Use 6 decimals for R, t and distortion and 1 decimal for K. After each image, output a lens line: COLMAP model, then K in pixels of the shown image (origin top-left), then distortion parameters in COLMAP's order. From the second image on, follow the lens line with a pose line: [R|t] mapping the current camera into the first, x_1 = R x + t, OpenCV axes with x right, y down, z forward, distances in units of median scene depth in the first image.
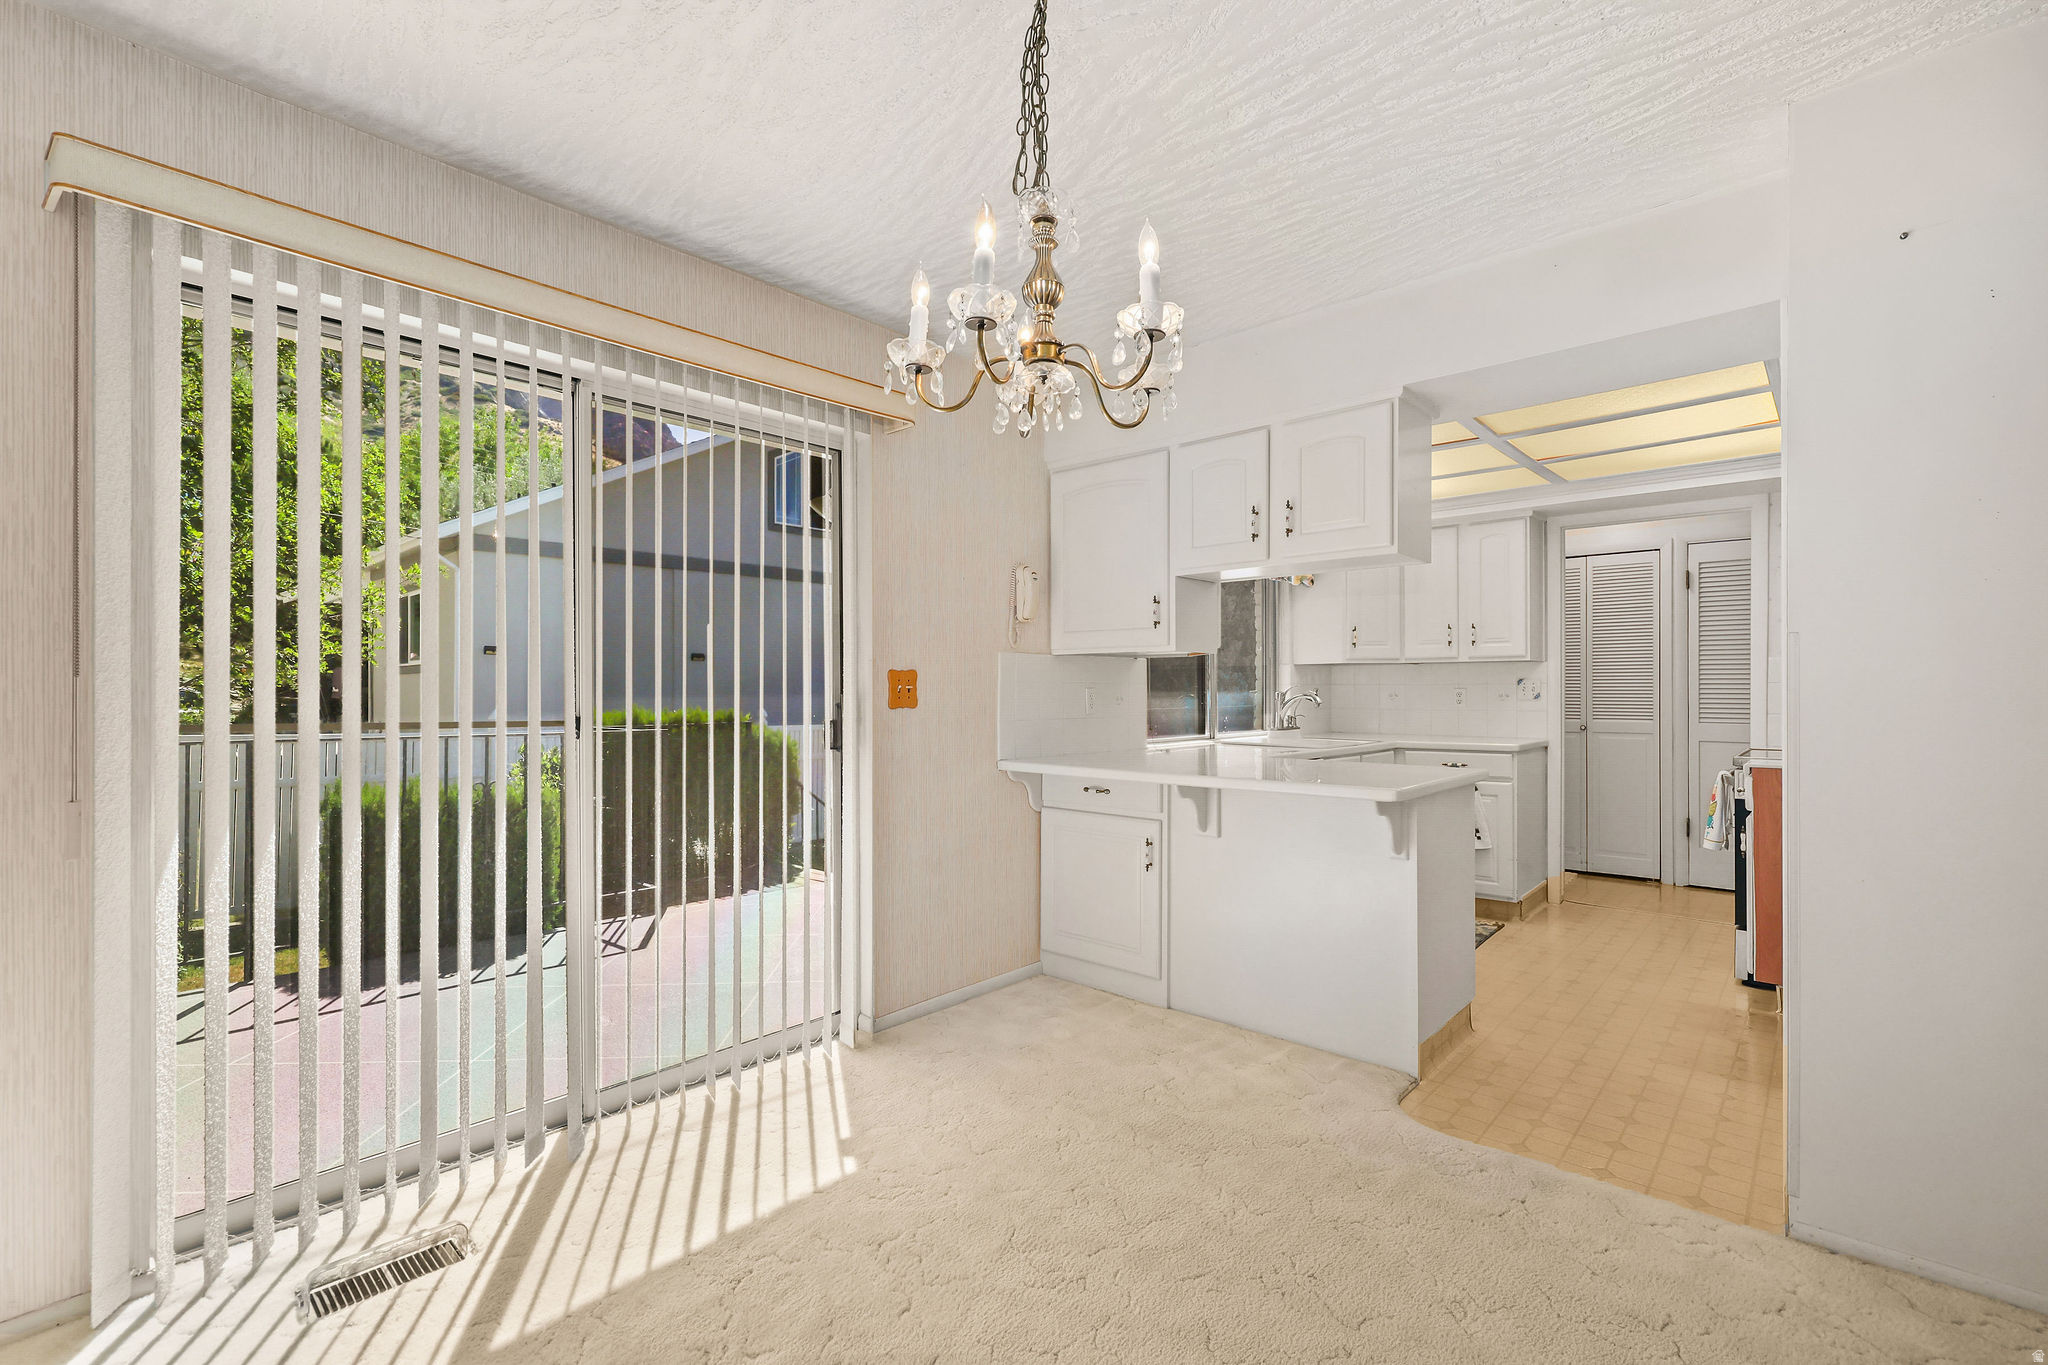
lens RADIAL K [[927.1, 0, 1017.8], [0, 927.1, 683.8], [0, 0, 1]] dist [0.023323, -0.002378]
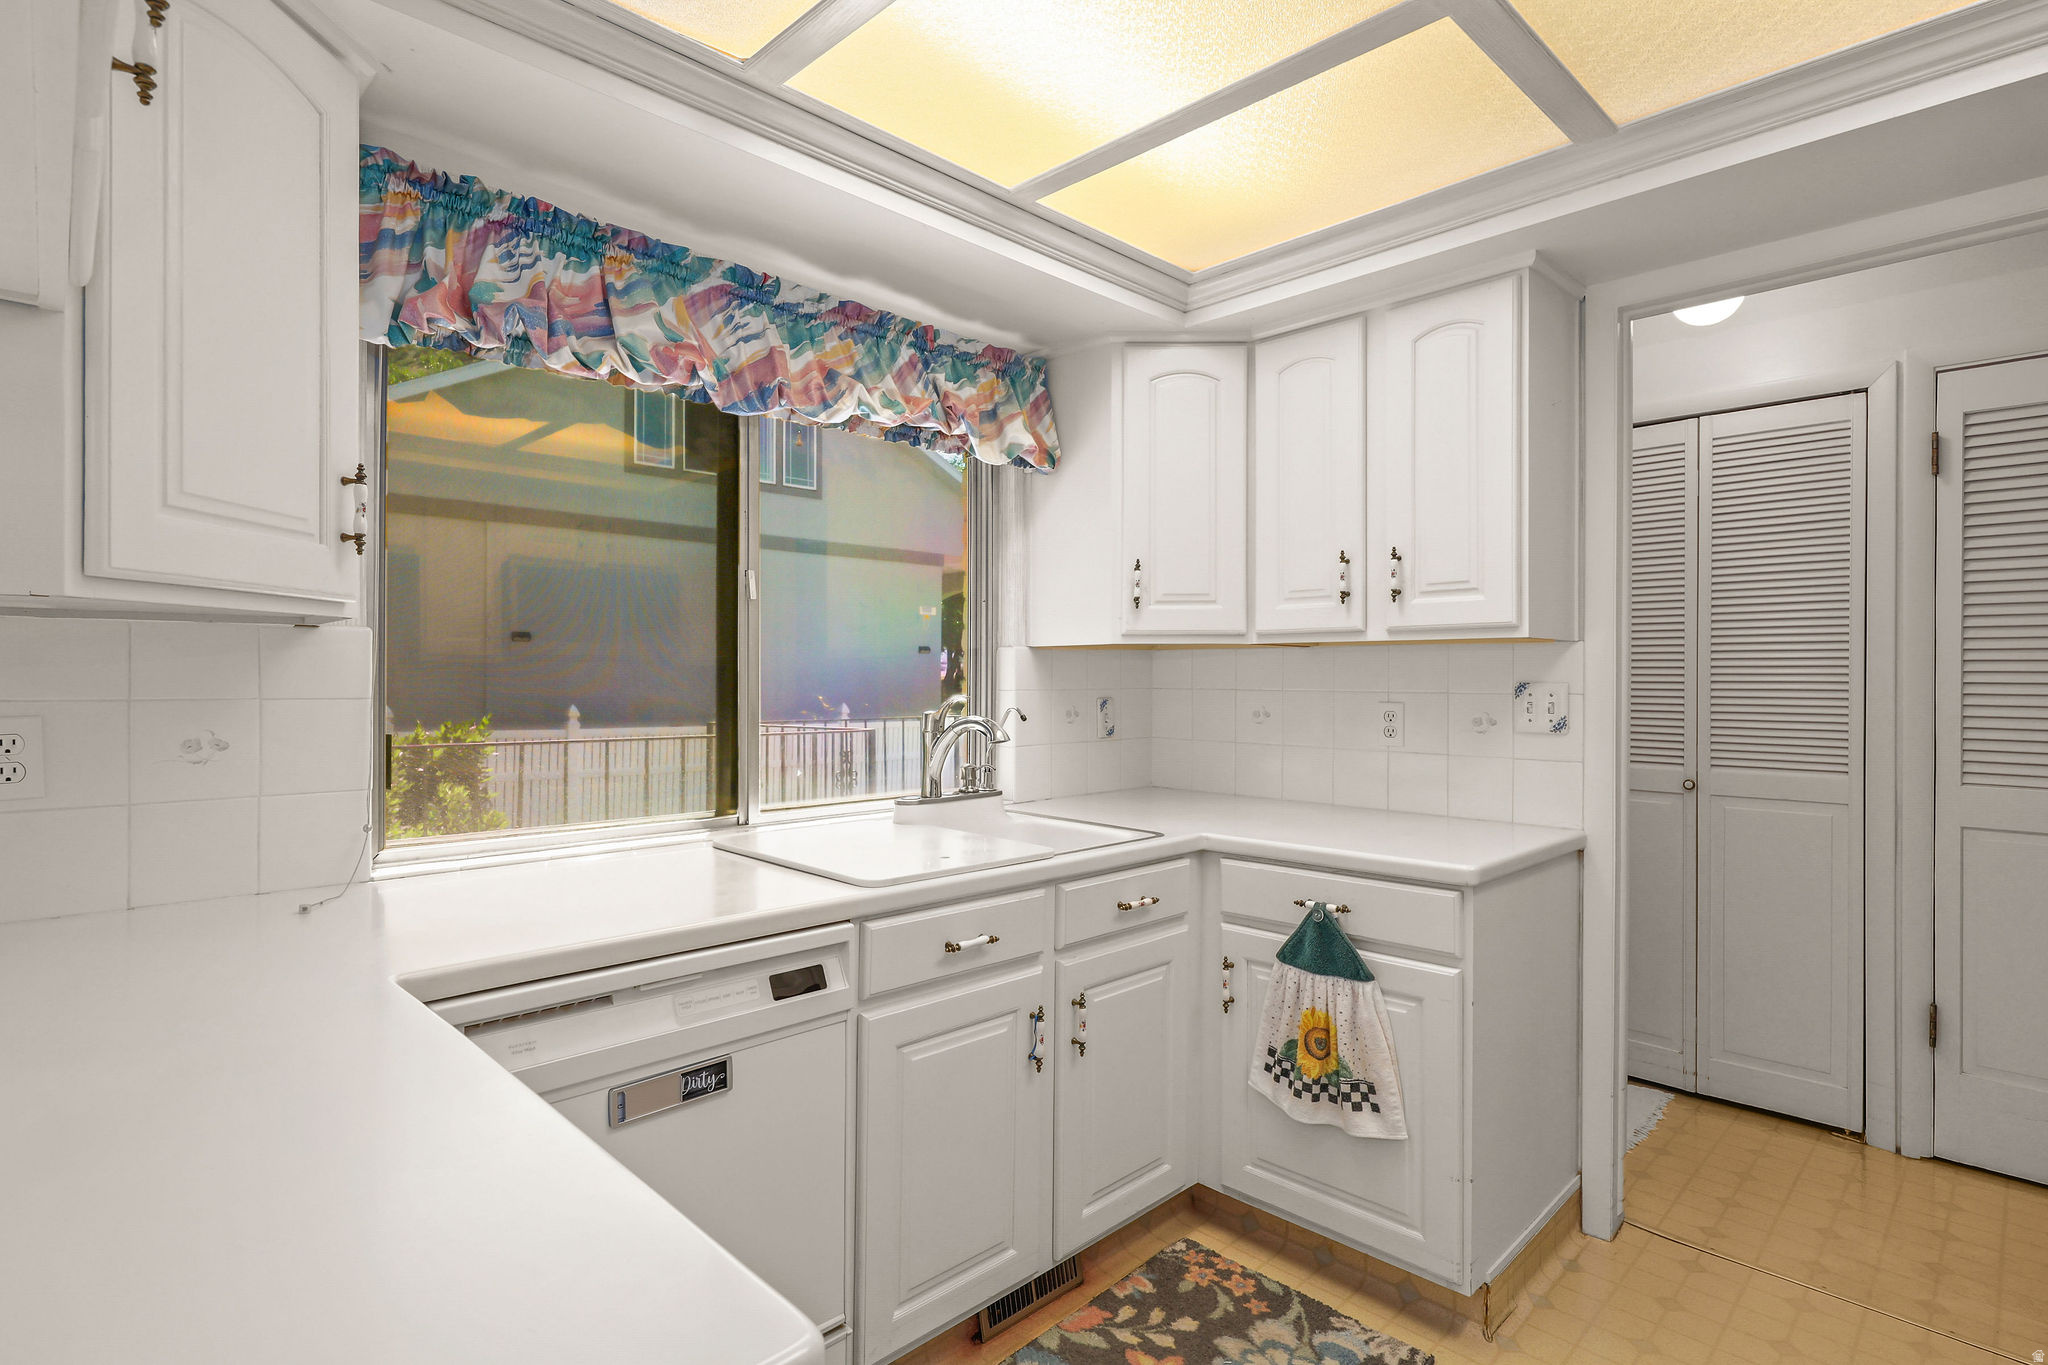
lens RADIAL K [[1028.1, 0, 1019.2], [0, 1028.1, 675.3], [0, 0, 1]] dist [0.008514, 0.002256]
pose [[0.997721, 0.005057, -0.067286, 0.341599], [-0.004899, 0.999985, 0.002516, -0.008415], [0.067298, -0.002181, 0.997731, 0.518663]]
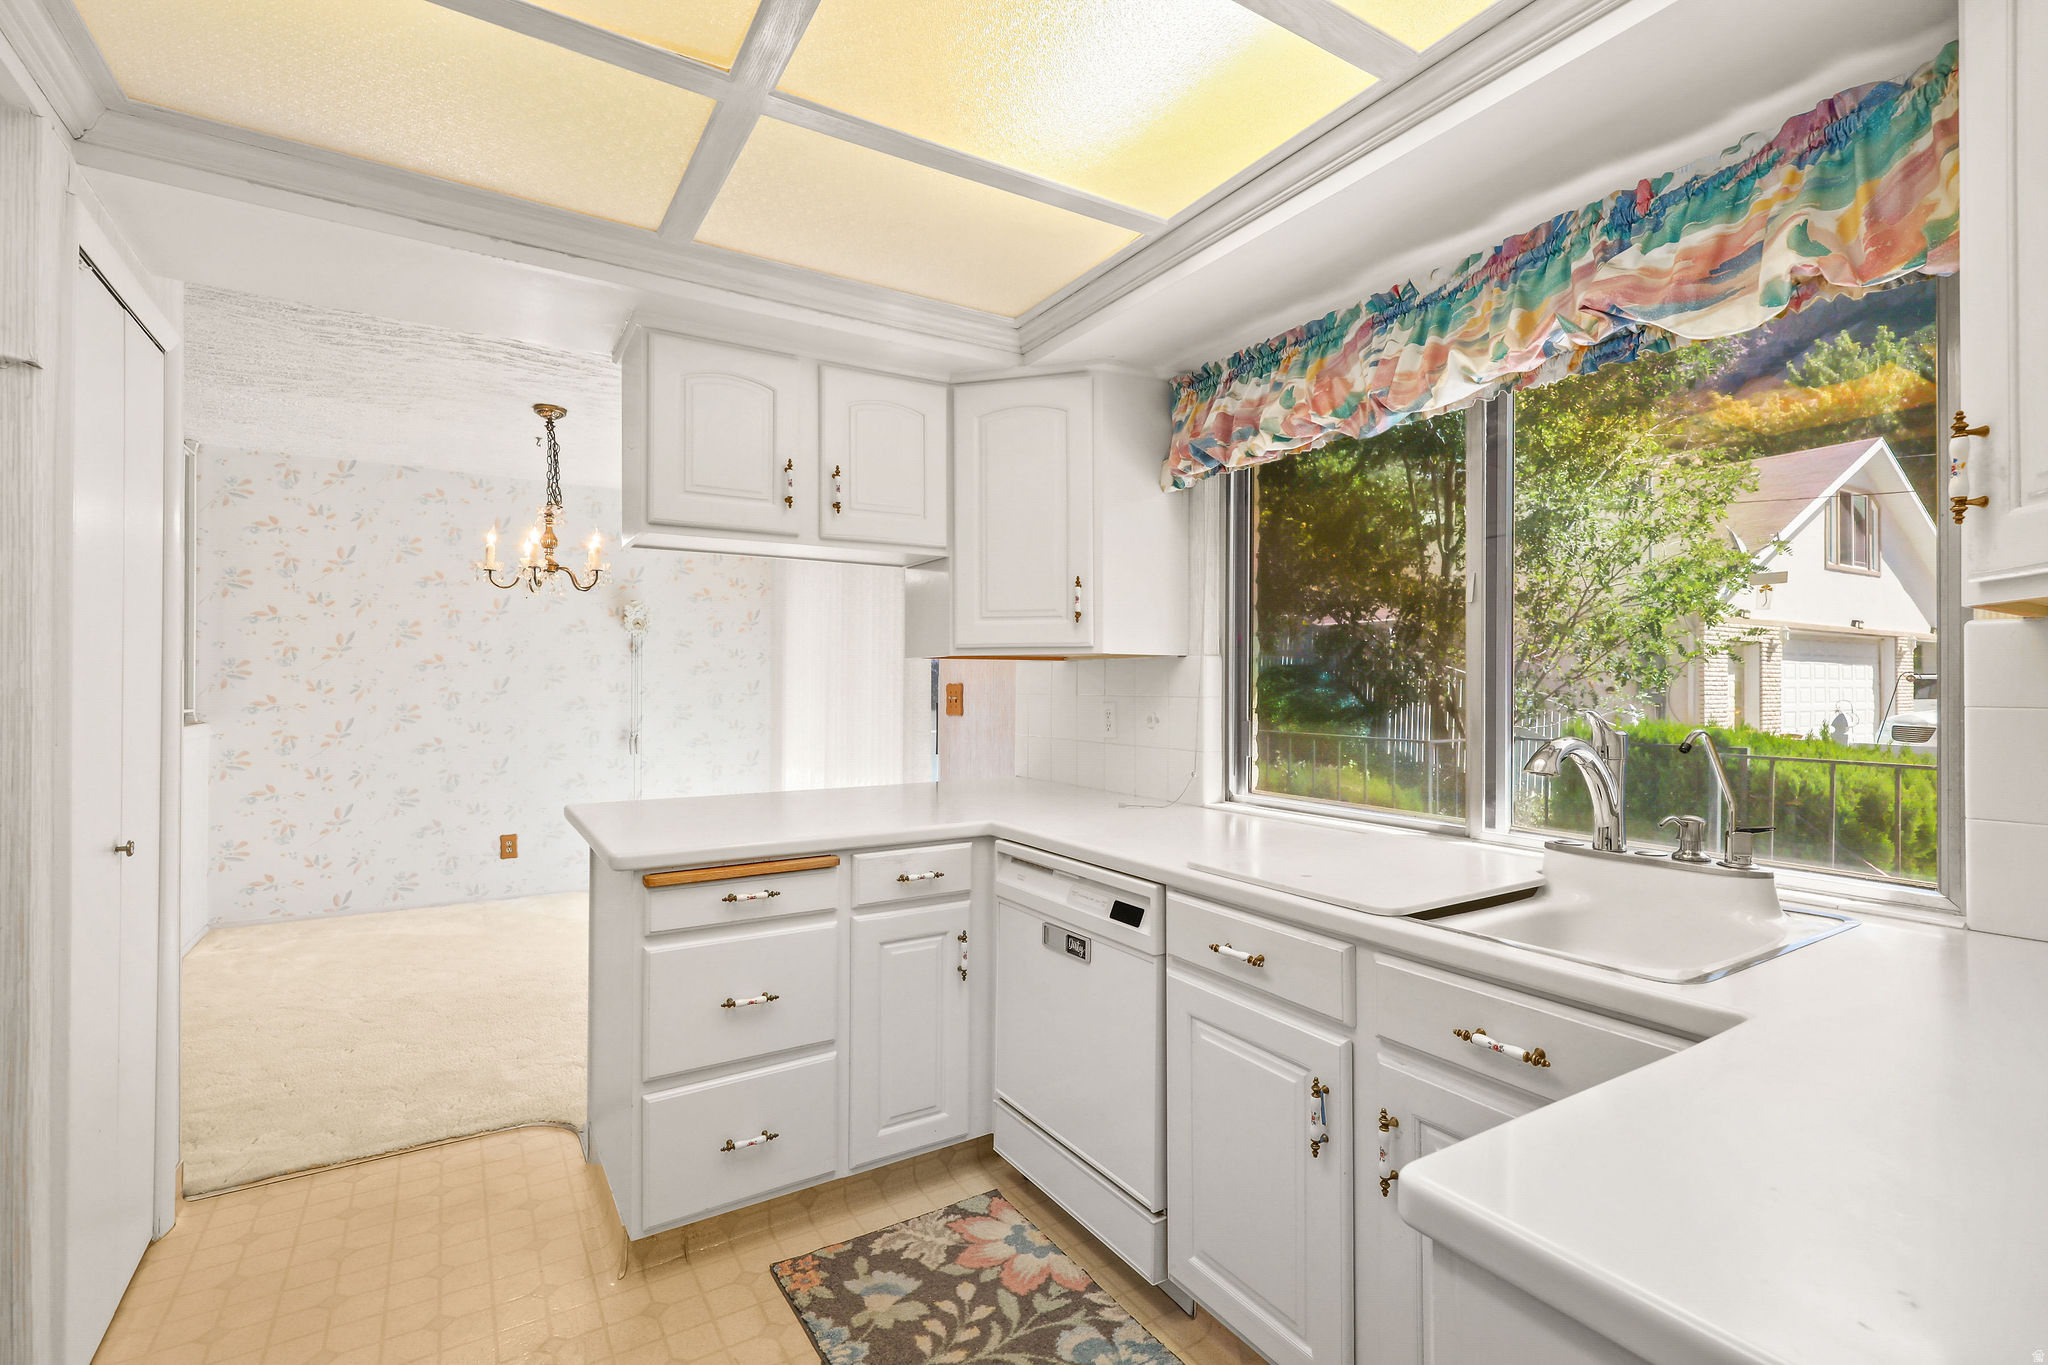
lens RADIAL K [[927.1, 0, 1014.4], [0, 927.1, 685.6], [0, 0, 1]] dist [0.023323, -0.002378]
pose [[-0.290899, -0.000539, -0.956754, 0.693170], [0.000308, 1.000000, -0.000657, -0.004363], [0.956754, -0.000486, -0.290898, 0.983865]]
